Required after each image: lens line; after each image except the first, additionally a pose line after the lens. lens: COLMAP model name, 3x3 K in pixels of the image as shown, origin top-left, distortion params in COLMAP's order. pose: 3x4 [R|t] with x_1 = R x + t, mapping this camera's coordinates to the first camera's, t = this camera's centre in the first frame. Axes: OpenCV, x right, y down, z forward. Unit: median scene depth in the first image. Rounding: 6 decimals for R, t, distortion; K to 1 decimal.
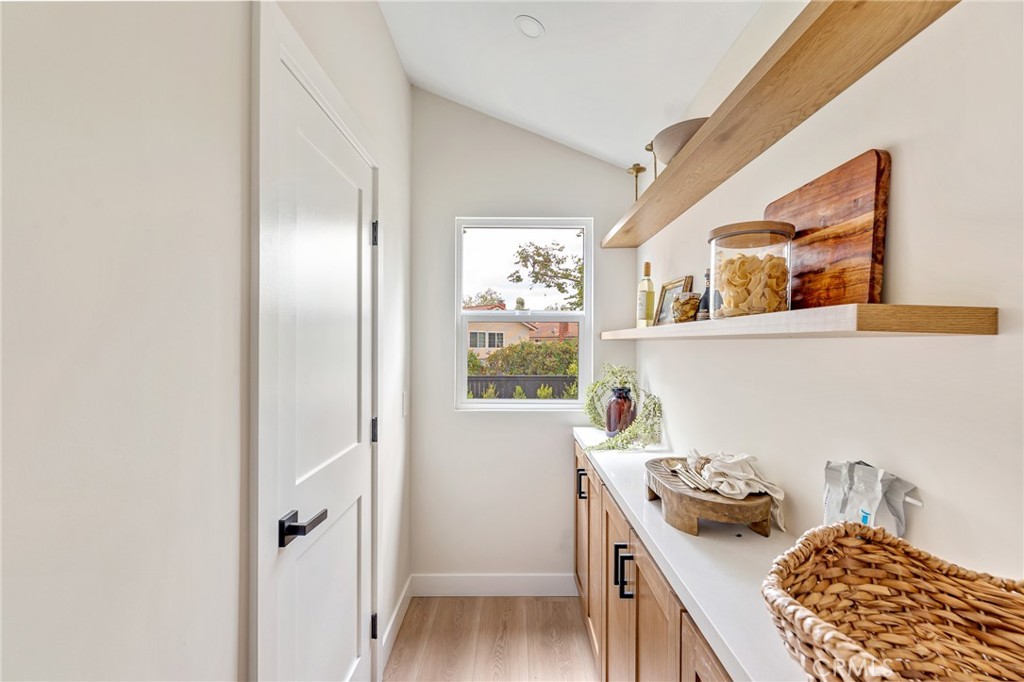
lens RADIAL K [[447.5, 0, 512.6], [0, 447.5, 338.6], [0, 0, 1]] dist [-0.005581, -0.000603]
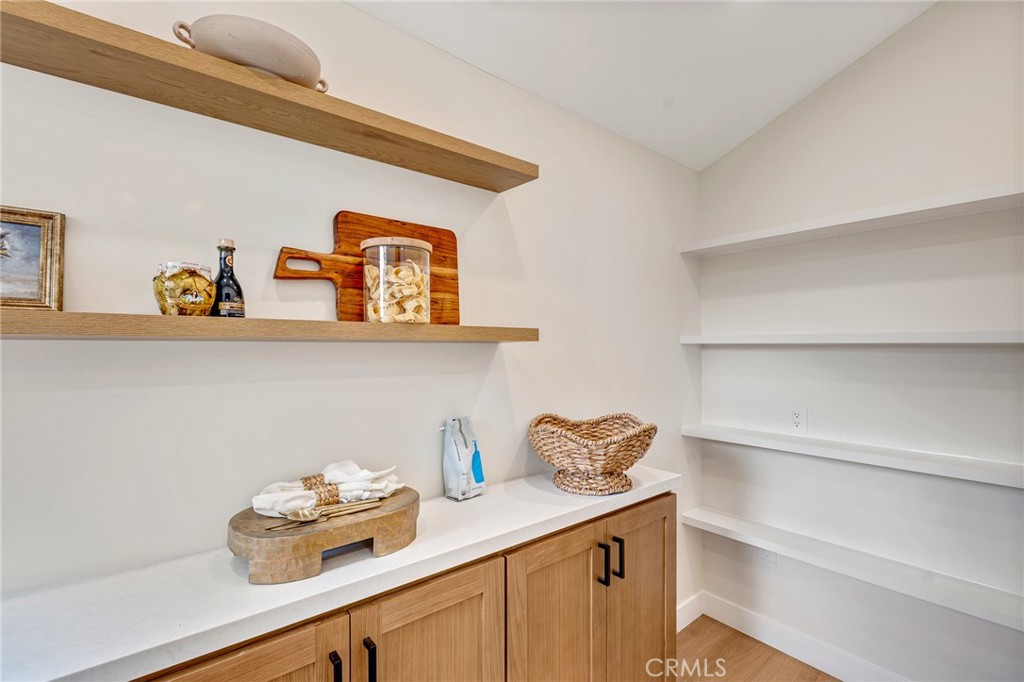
lens RADIAL K [[447.5, 0, 512.6], [0, 447.5, 338.6], [0, 0, 1]] dist [-0.005581, -0.000603]
pose [[-0.631870, 0.010194, 0.775007, -0.509638], [-0.004945, 0.999840, -0.017184, 0.011863], [-0.775058, -0.014690, -0.631719, 1.476445]]
